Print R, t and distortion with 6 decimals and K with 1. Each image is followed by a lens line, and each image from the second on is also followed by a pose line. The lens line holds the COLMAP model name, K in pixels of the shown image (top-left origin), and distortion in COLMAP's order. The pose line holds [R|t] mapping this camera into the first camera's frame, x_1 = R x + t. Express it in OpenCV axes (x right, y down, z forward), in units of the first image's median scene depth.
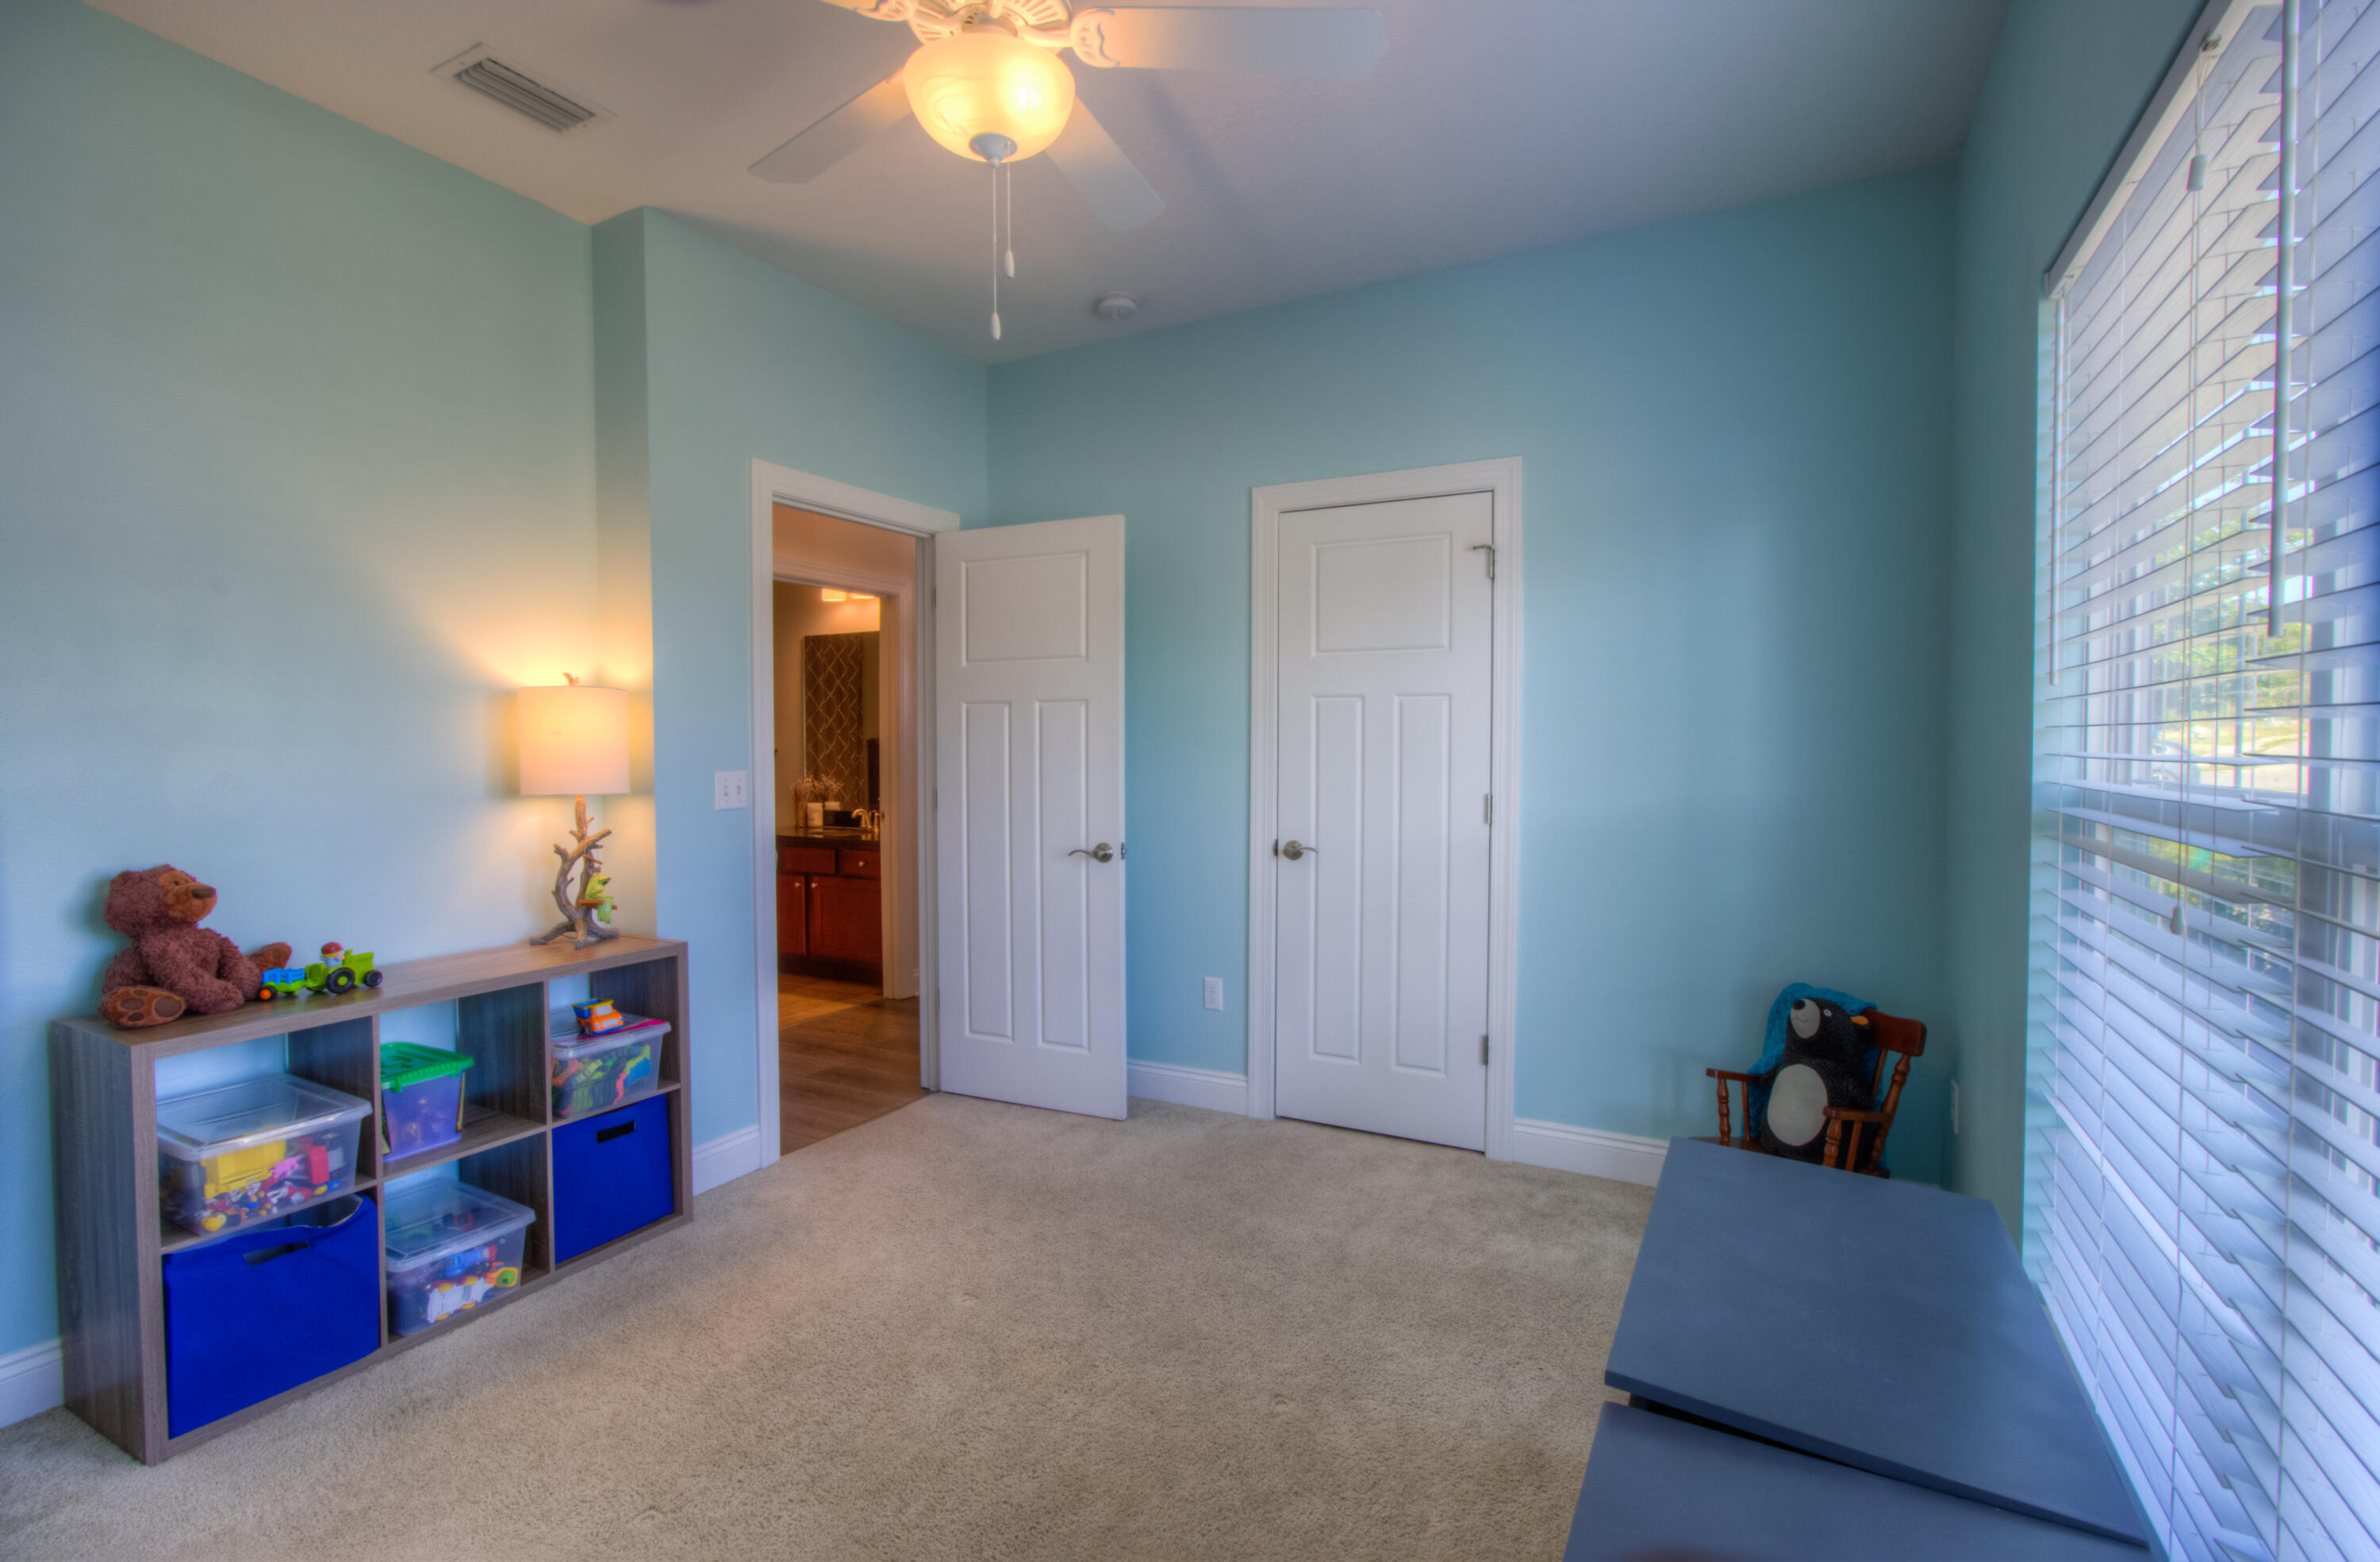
lens RADIAL K [[1121.1, 0, 1187.9], [0, 1121.1, 769.2], [0, 0, 1]] dist [-0.006705, 0.000435]
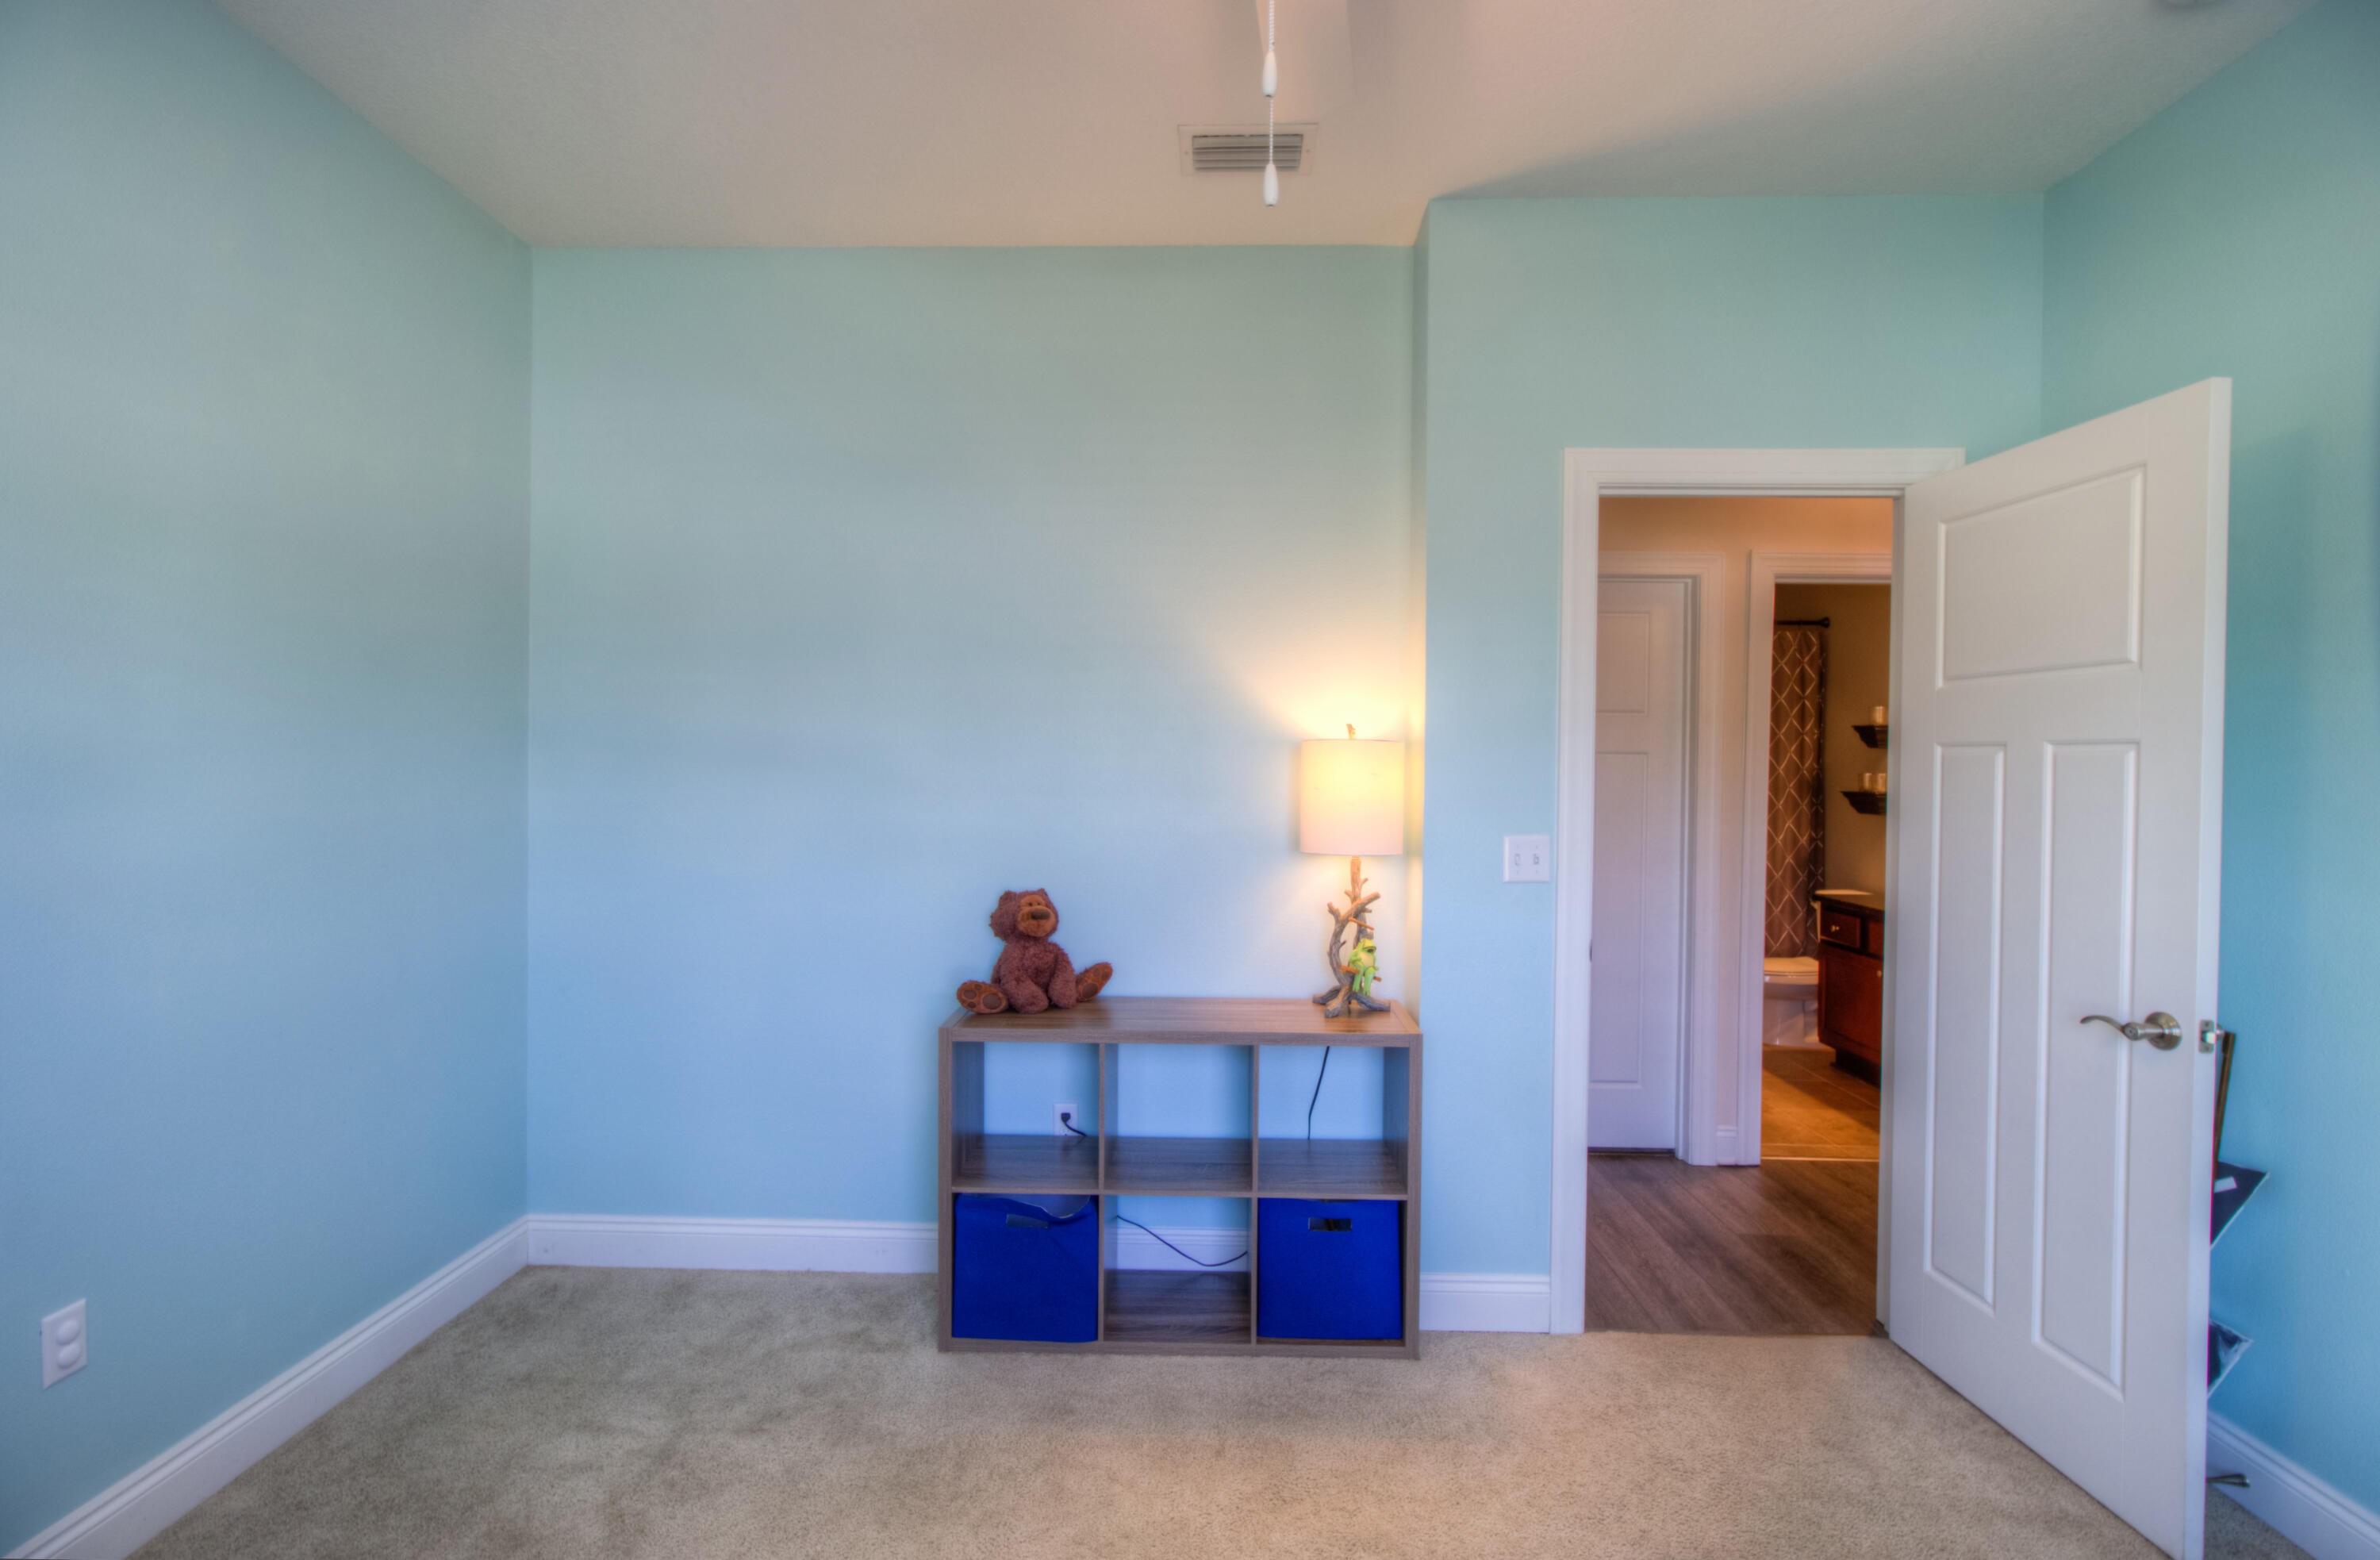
lens RADIAL K [[1114.5, 0, 1136.1], [0, 1114.5, 772.0], [0, 0, 1]] dist [-0.015042, 0.000520]
pose [[0.424225, 0.013689, -0.905453, 0.227244], [-0.028598, 0.999590, 0.001714, -0.041956], [0.905105, 0.025167, 0.424443, 0.425711]]
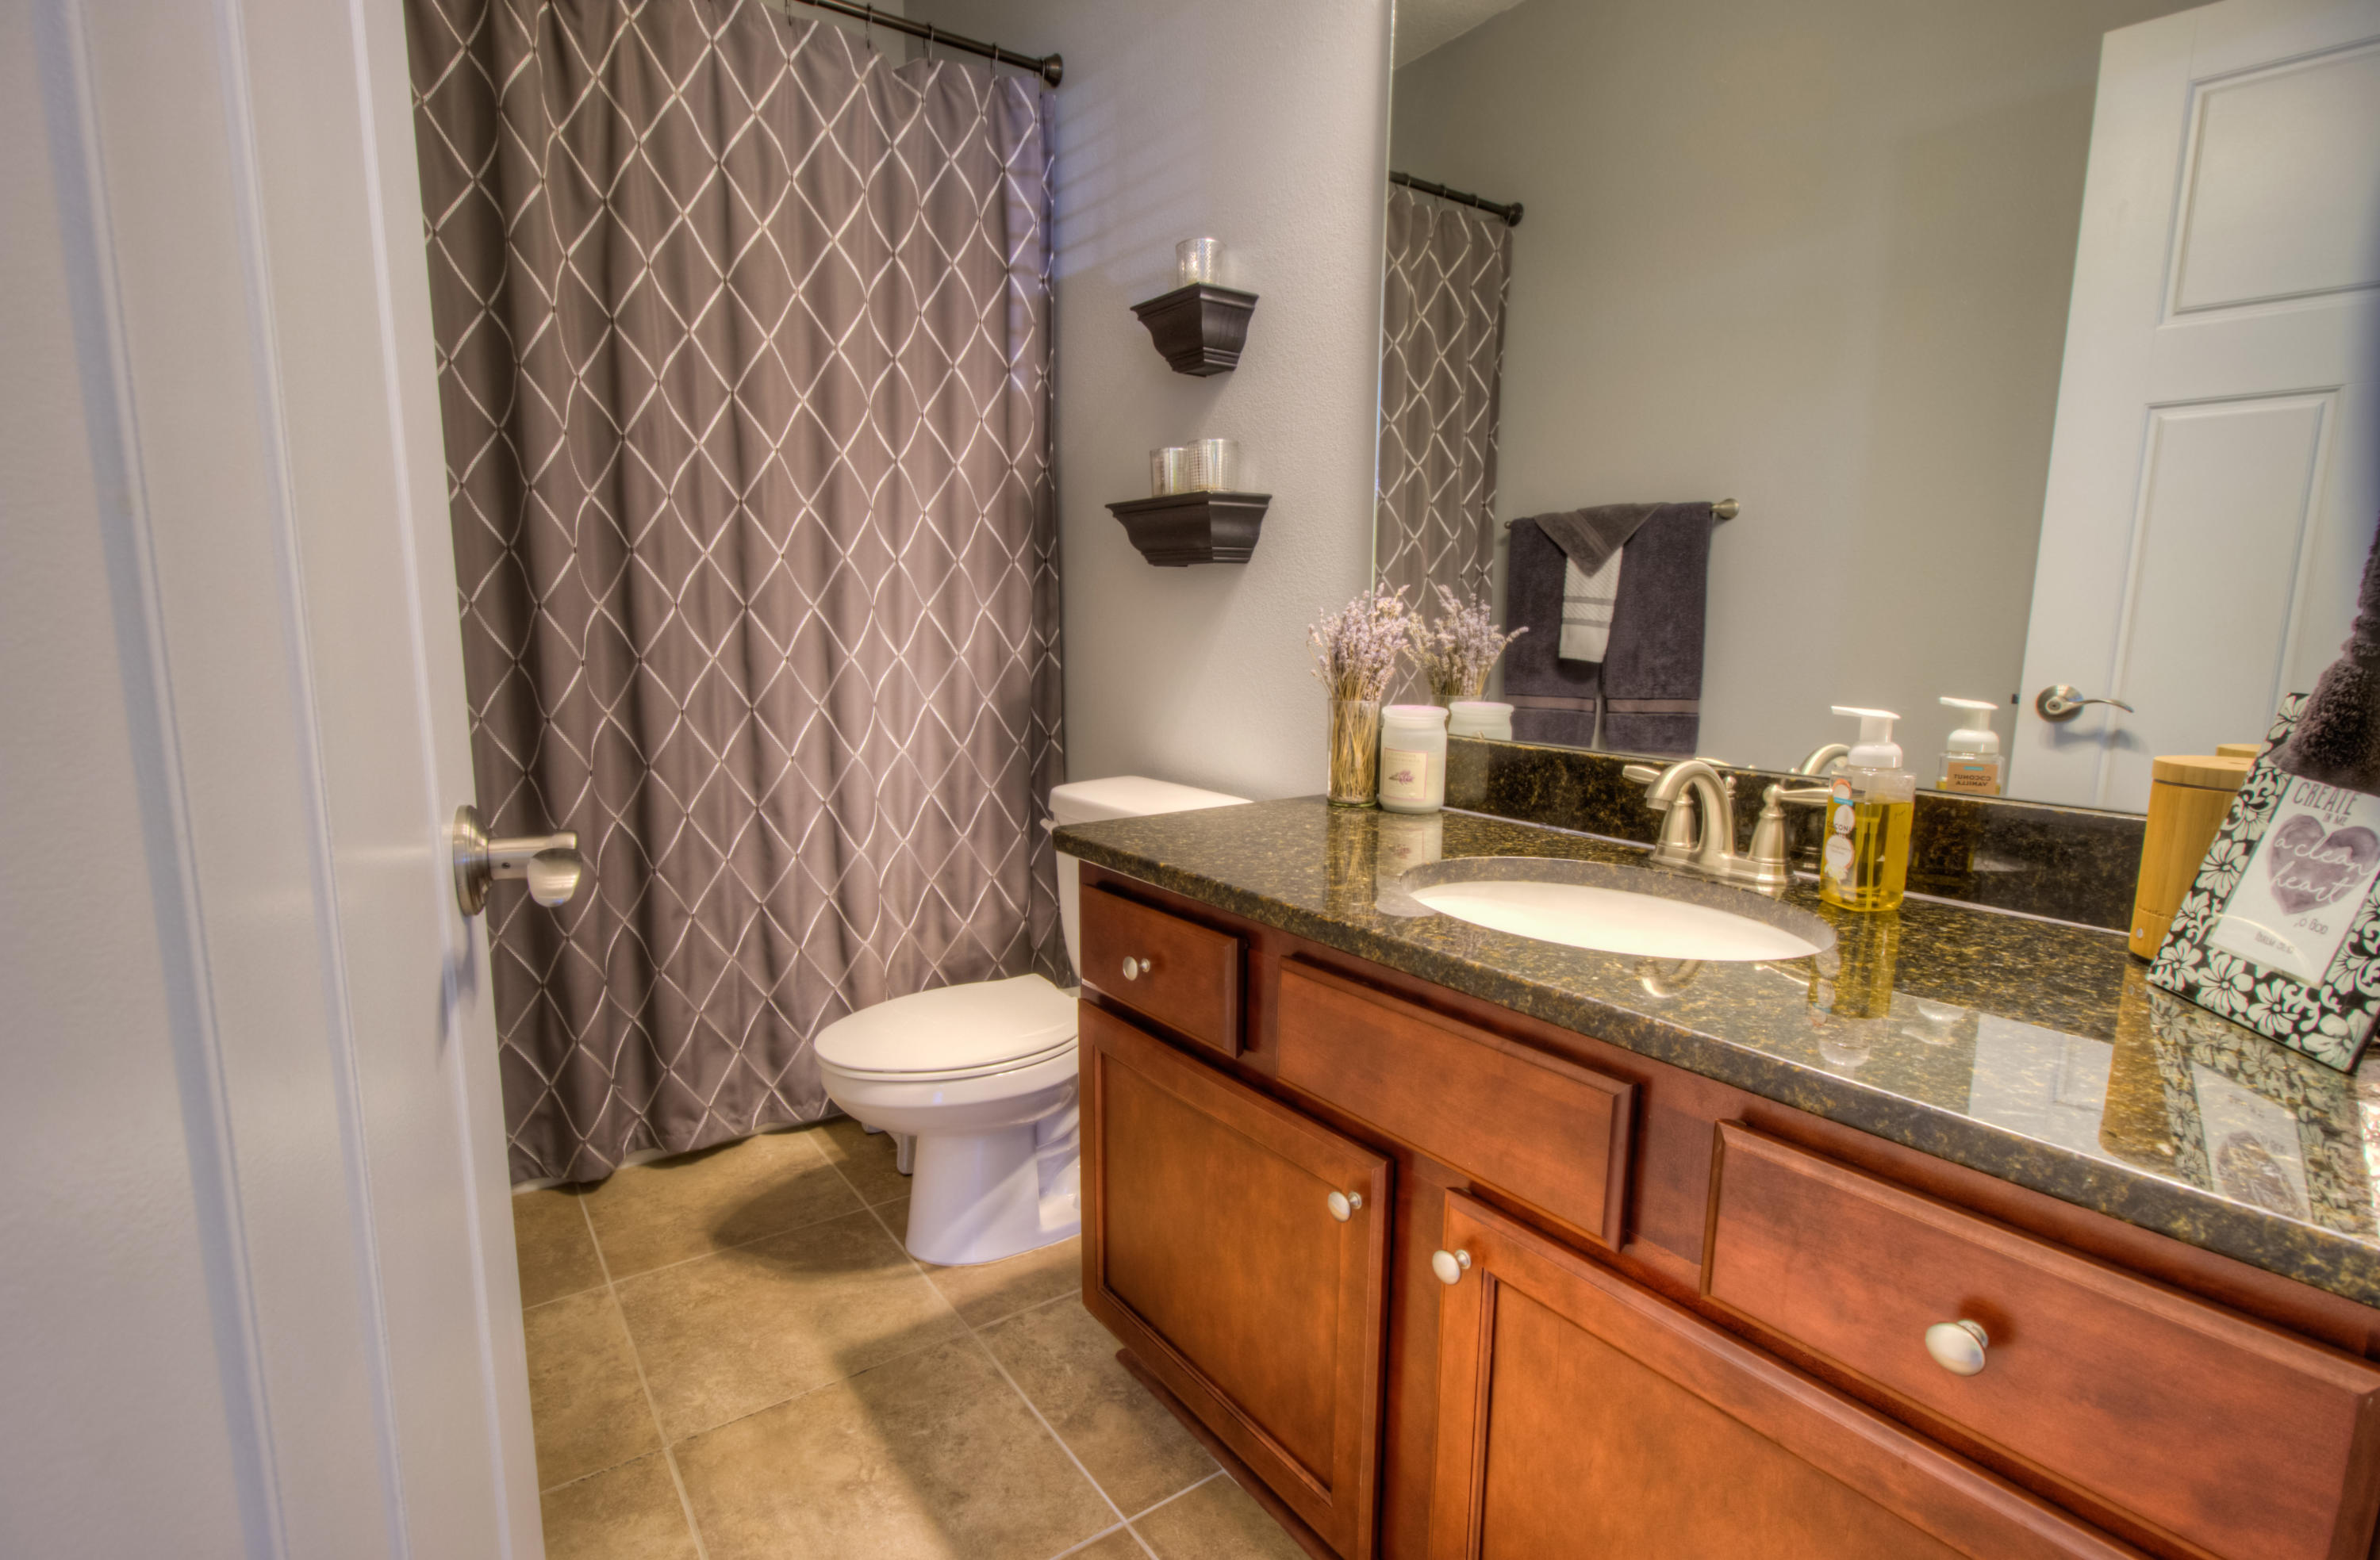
lens RADIAL K [[1114.2, 0, 1187.4], [0, 1114.2, 782.1], [0, 0, 1]] dist [-0.015042, 0.000520]
pose [[0.904554, 0.069728, -0.420618, -0.598707], [-0.015528, 0.991269, 0.130936, 0.034040], [0.426075, -0.111908, 0.897740, 1.662195]]
